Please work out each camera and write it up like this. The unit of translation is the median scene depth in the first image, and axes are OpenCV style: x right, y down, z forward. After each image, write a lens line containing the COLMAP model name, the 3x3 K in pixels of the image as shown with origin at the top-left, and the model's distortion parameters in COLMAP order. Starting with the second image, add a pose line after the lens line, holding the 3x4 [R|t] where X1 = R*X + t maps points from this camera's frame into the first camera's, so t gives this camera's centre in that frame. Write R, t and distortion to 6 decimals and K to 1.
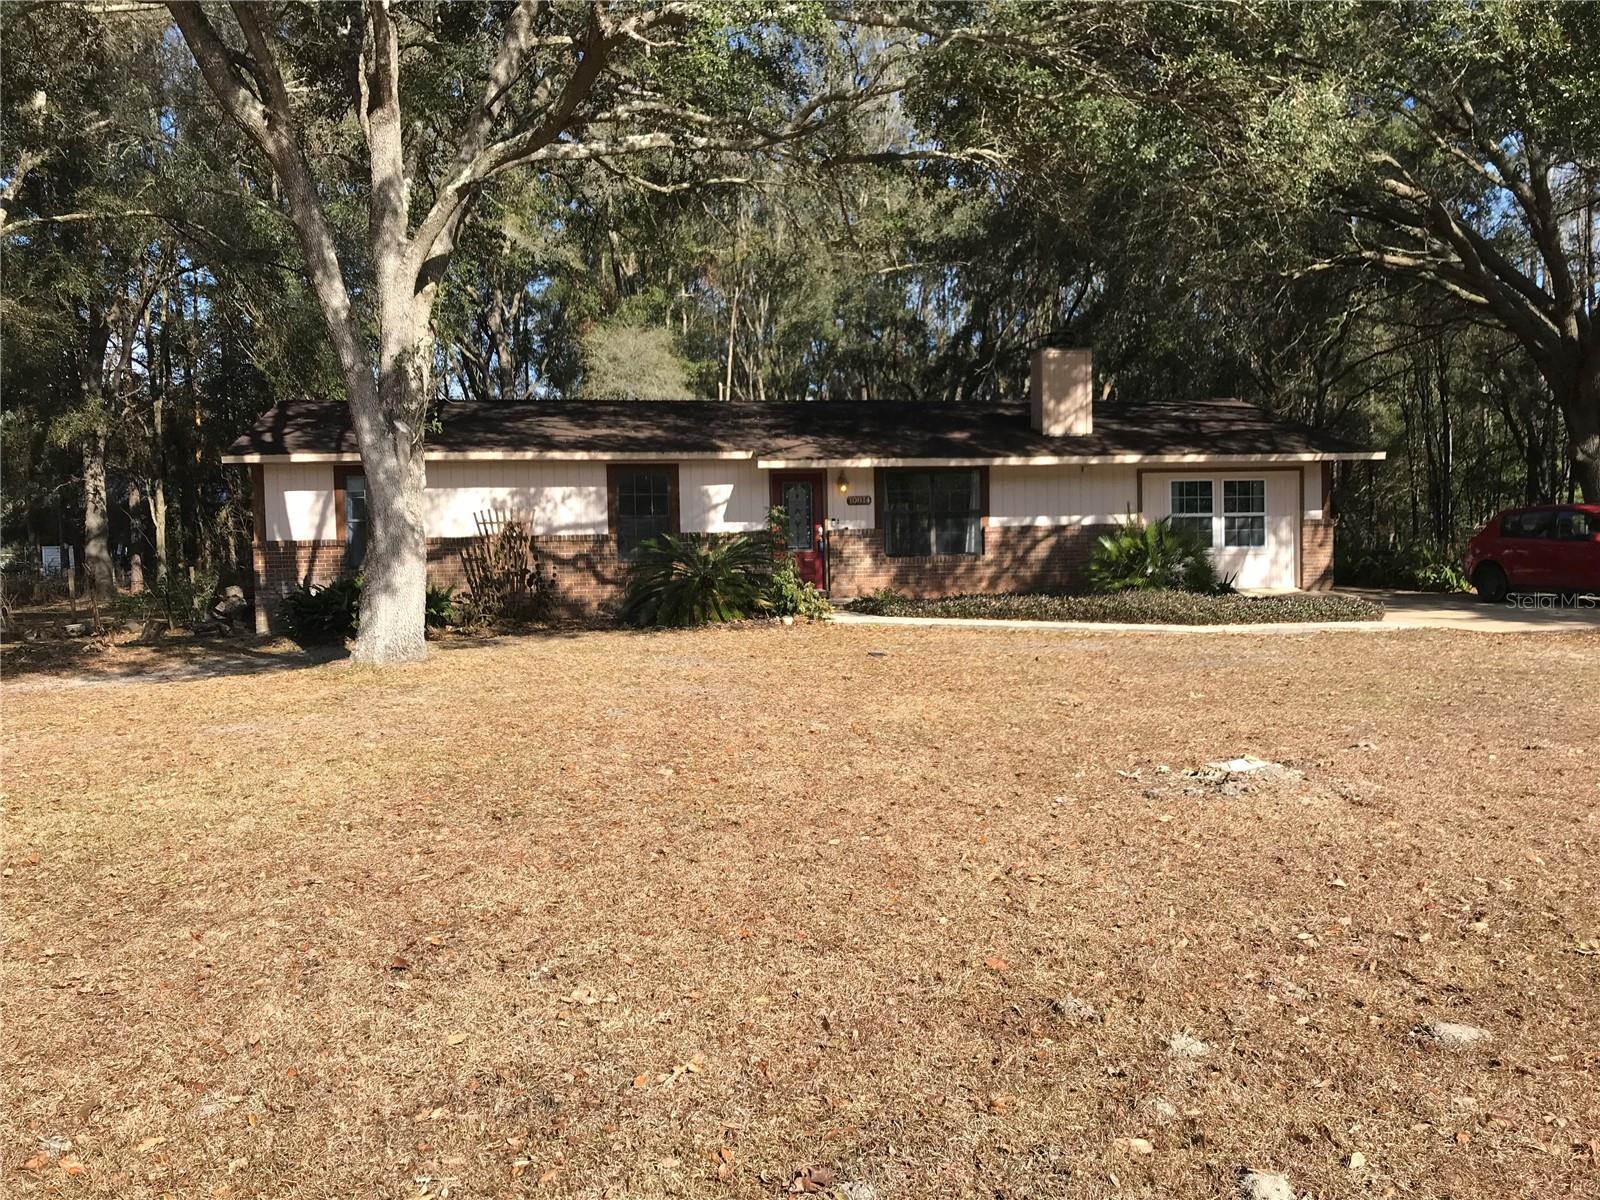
lens RADIAL K [[1291.2, 0, 805.3], [0, 1291.2, 608.3], [0, 0, 1]] dist [0.032643, -0.039730]
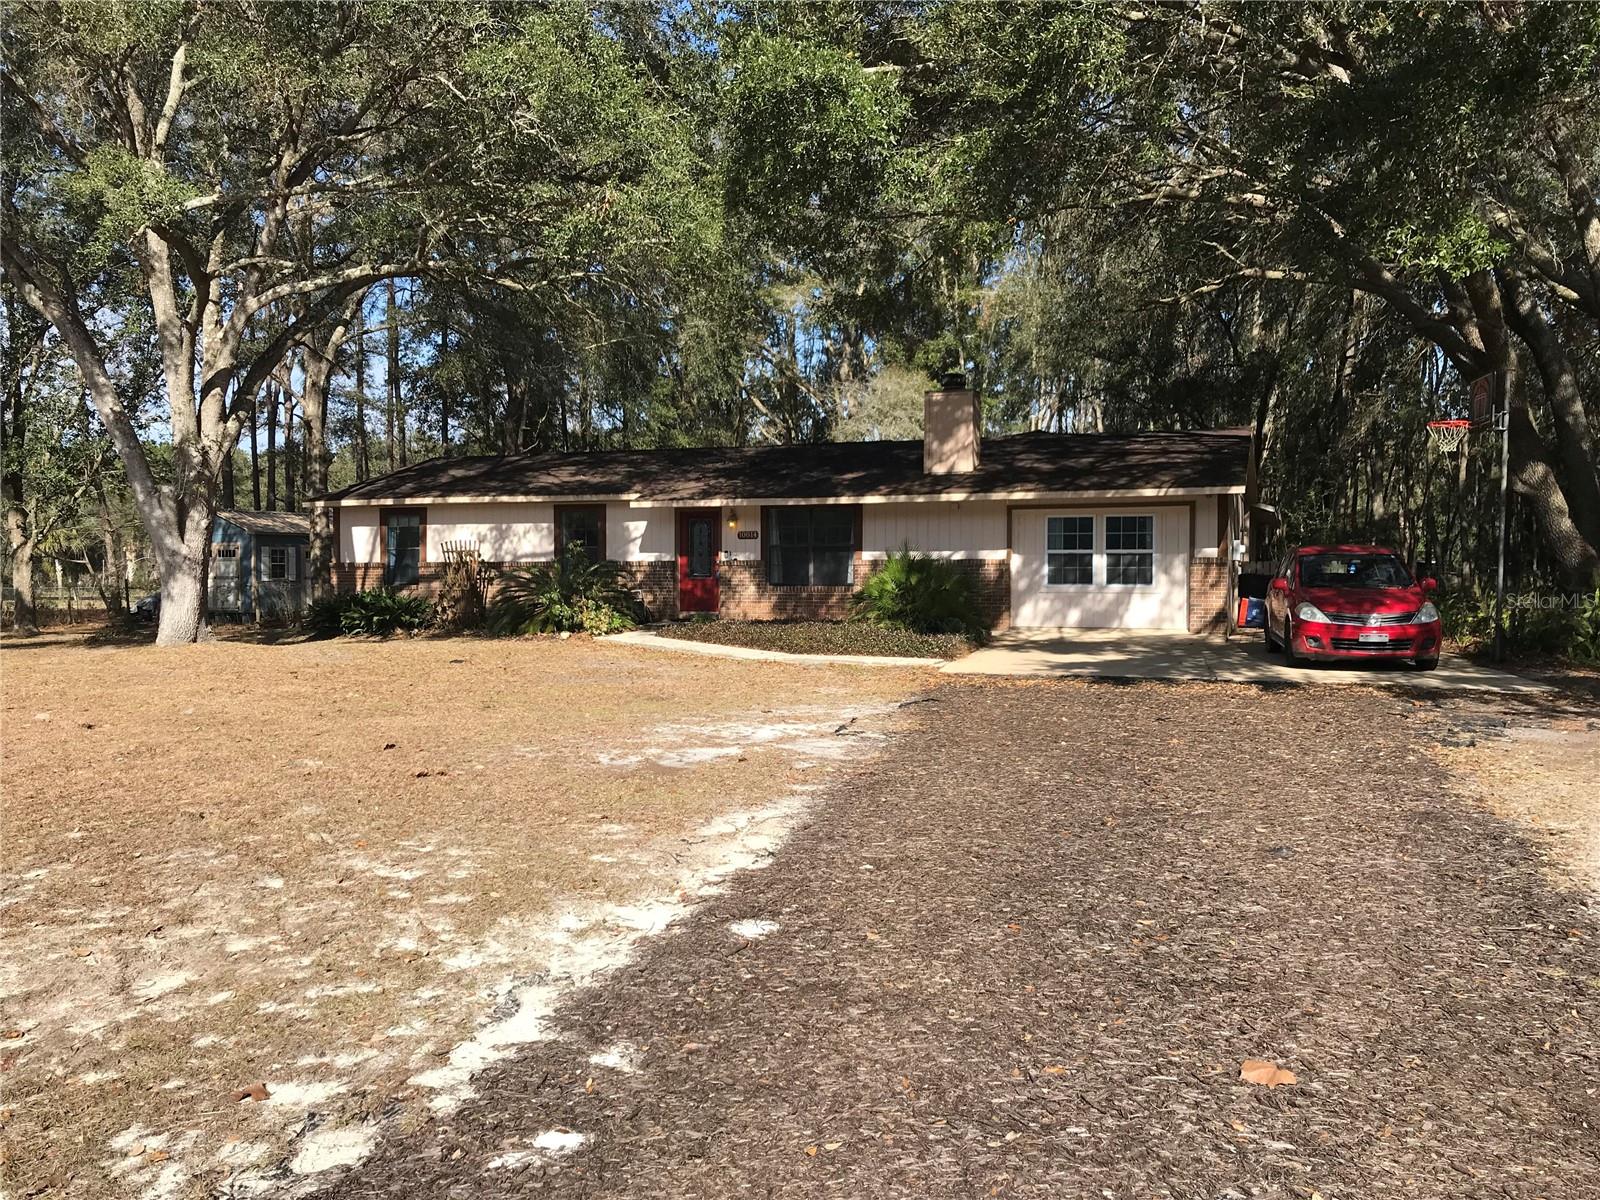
lens RADIAL K [[1285.8, 0, 800.0], [0, 1285.8, 600.0], [0, 0, 1]] dist [0.085611, -0.197362]
pose [[0.857245, 0.031394, -0.513951, 0.807871], [-0.043199, 0.999006, -0.011032, -0.020370], [0.513093, 0.031659, 0.857749, 0.073756]]
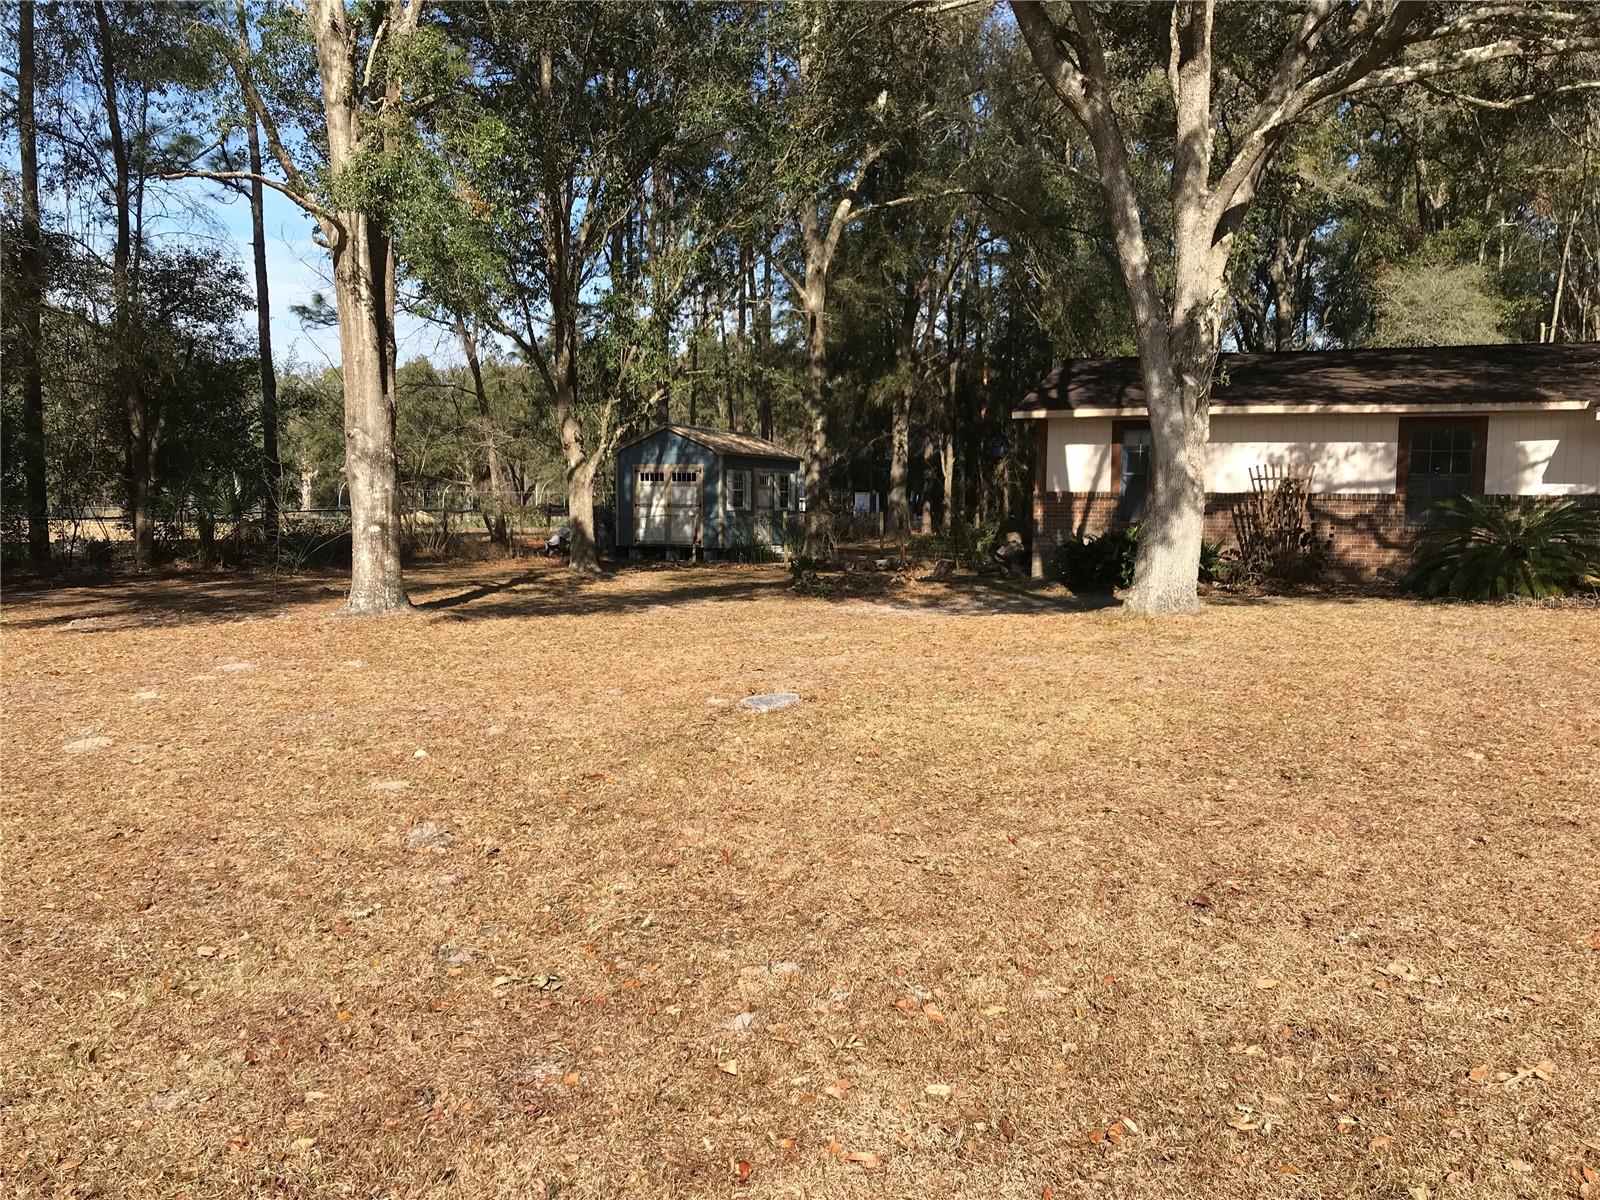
lens RADIAL K [[1291.2, 0, 805.3], [0, 1291.2, 608.3], [0, 0, 1]] dist [0.032643, -0.039730]
pose [[0.843647, 0.076621, -0.531402, -0.011681], [-0.058810, 0.996997, 0.050387, 0.002345], [0.533667, -0.011257, 0.845620, -0.008110]]
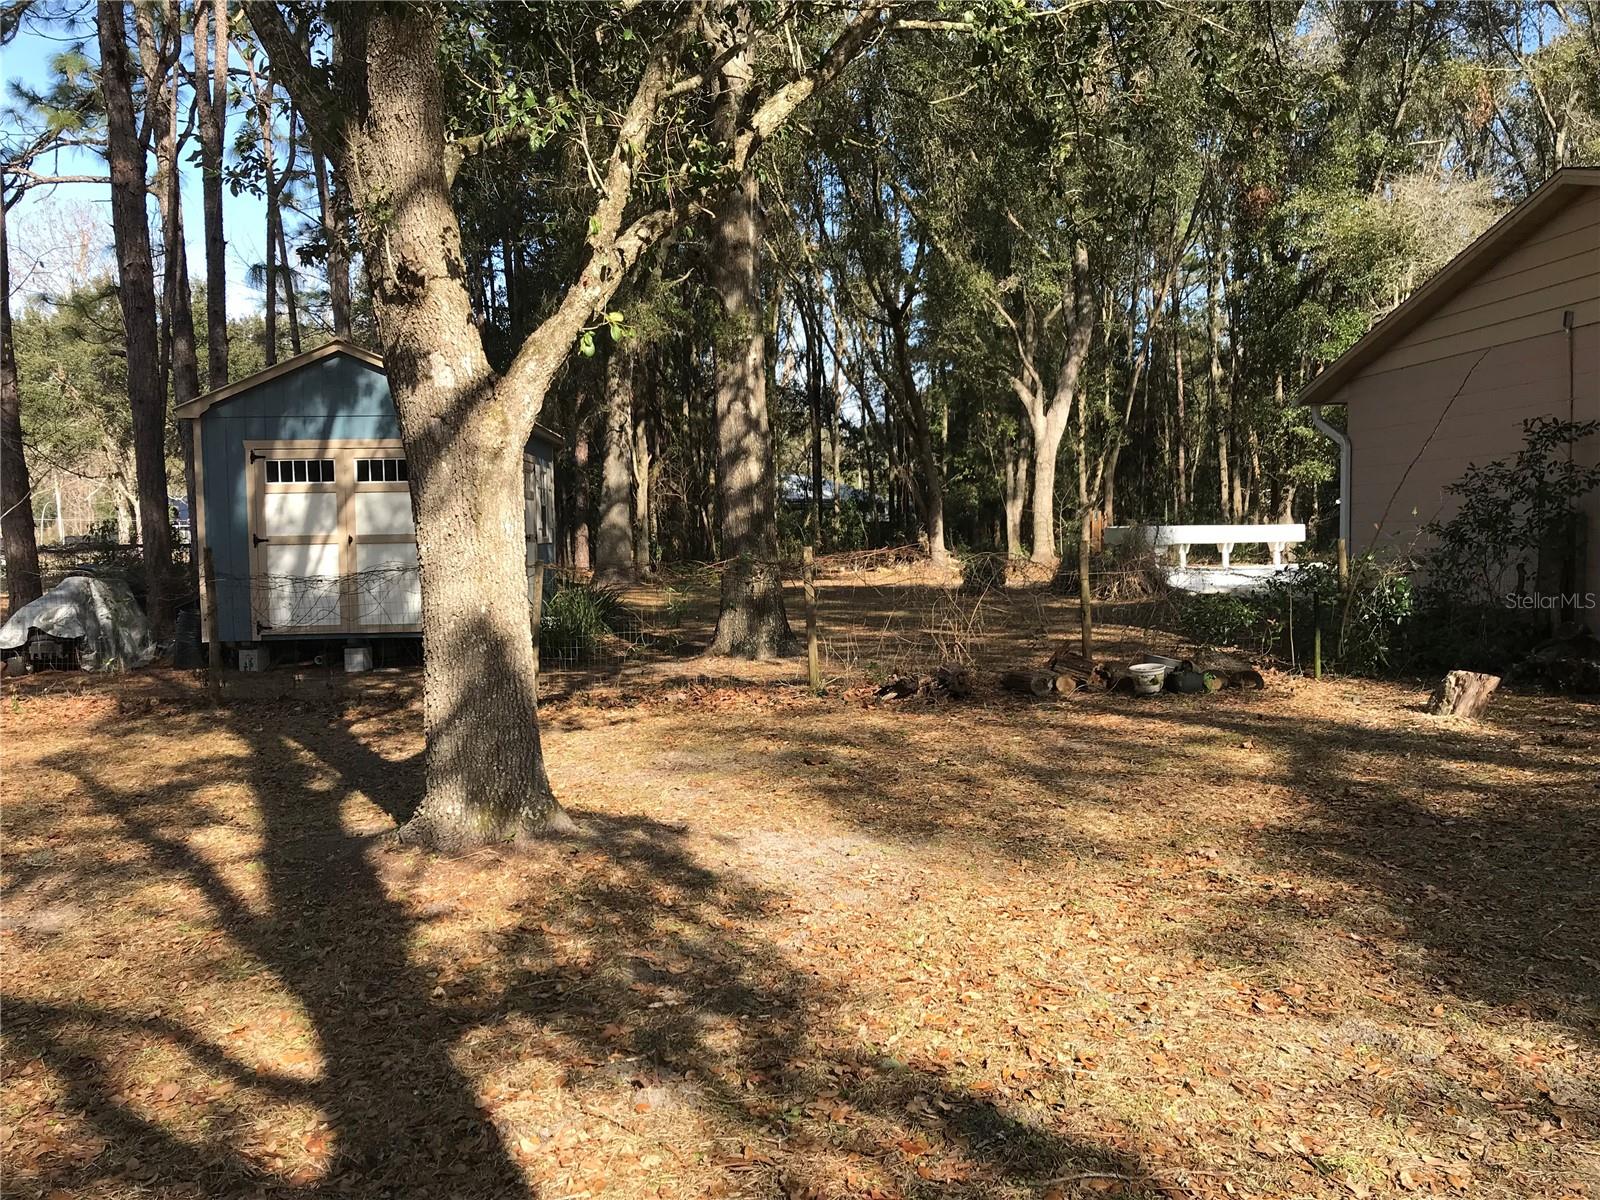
lens RADIAL K [[1291.2, 0, 805.3], [0, 1291.2, 608.3], [0, 0, 1]] dist [0.032643, -0.039730]
pose [[0.994877, 0.024321, -0.098125, -0.848295], [-0.021655, 0.999369, 0.028150, -0.029403], [0.098747, -0.025881, 0.994776, 0.749281]]
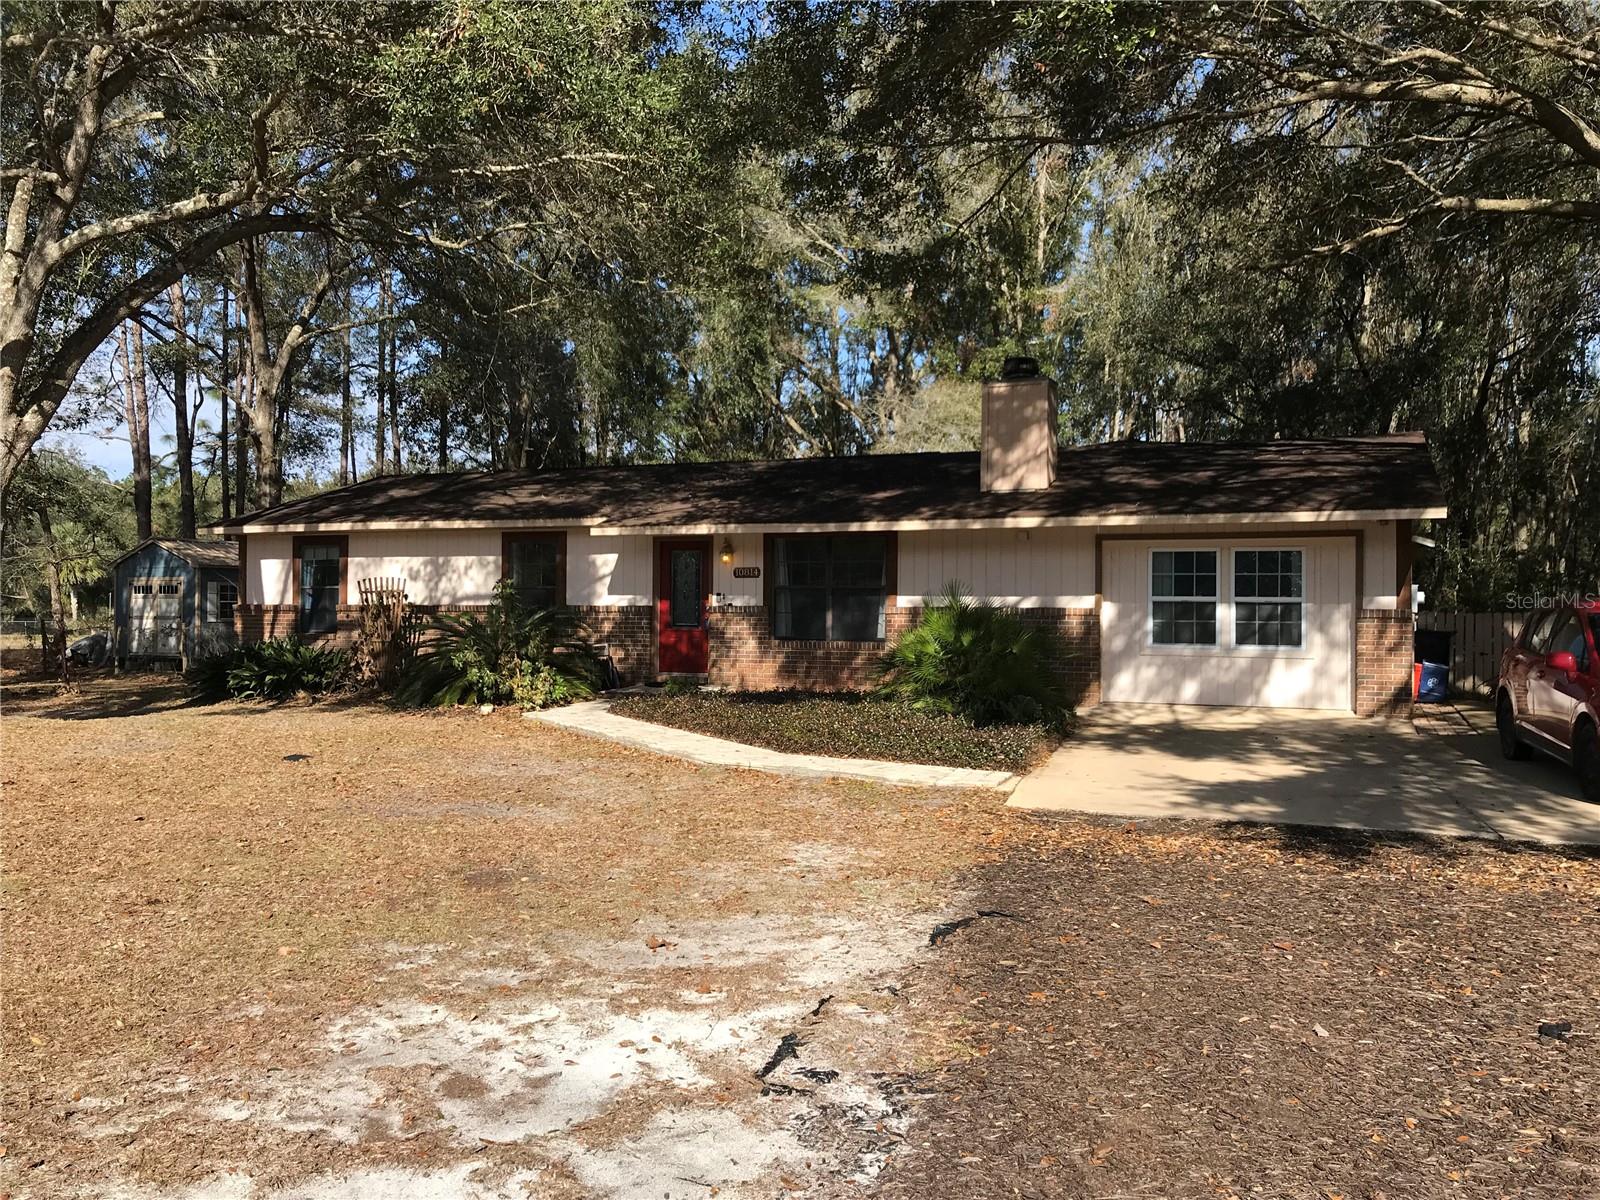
lens RADIAL K [[1291.2, 0, 805.3], [0, 1291.2, 608.3], [0, 0, 1]] dist [0.032643, -0.039730]
pose [[0.837158, 0.026726, -0.546308, 0.661737], [-0.051552, 0.998215, -0.030165, -0.044789], [0.544527, 0.053416, 0.837041, 0.375646]]
